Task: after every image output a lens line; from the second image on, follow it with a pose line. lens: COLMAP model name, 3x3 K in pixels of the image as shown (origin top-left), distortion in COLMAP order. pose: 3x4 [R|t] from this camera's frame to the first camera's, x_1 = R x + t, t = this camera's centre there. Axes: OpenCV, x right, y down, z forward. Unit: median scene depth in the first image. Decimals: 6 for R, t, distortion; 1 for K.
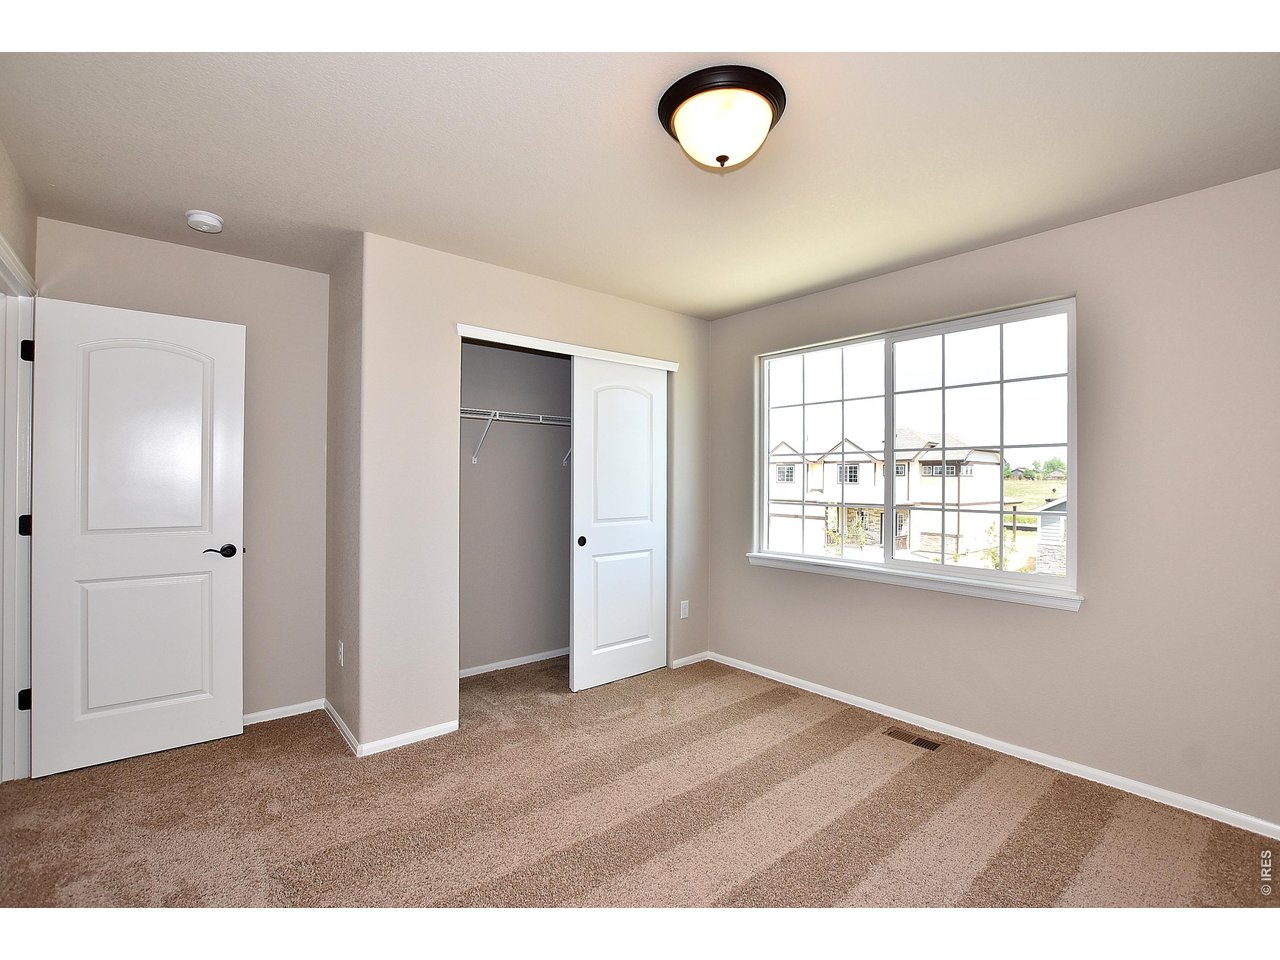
lens RADIAL K [[585.5, 0, 644.1], [0, 585.5, 477.8], [0, 0, 1]] dist [-0.026999, -0.000001]
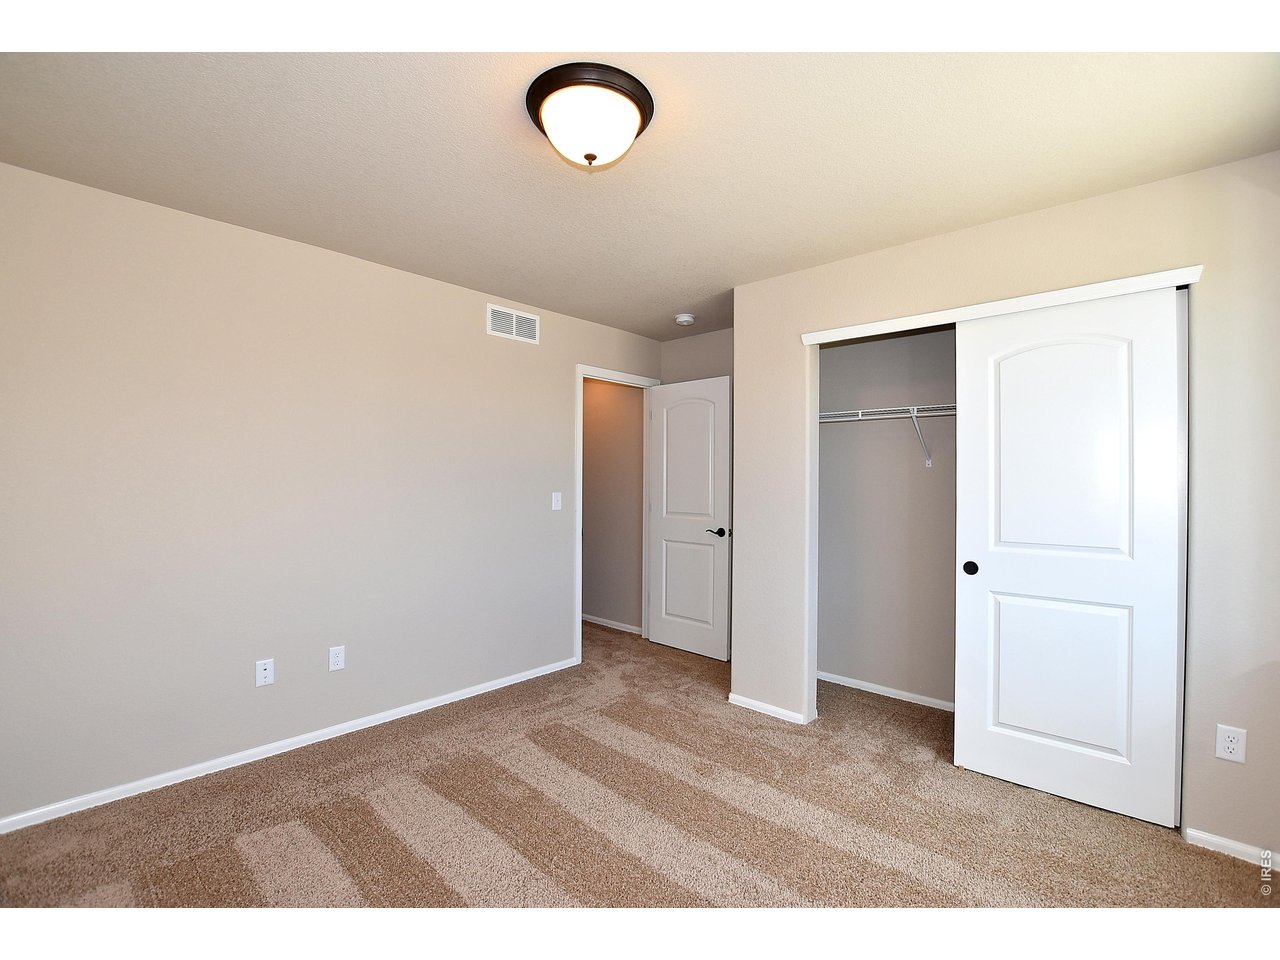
lens RADIAL K [[585.5, 0, 644.1], [0, 585.5, 477.8], [0, 0, 1]] dist [-0.026999, -0.000001]
pose [[0.107496, -0.010816, -0.994147, 0.615293], [-0.005951, 0.999916, -0.011522, 0.005603], [0.994188, 0.007154, 0.107423, 0.540444]]
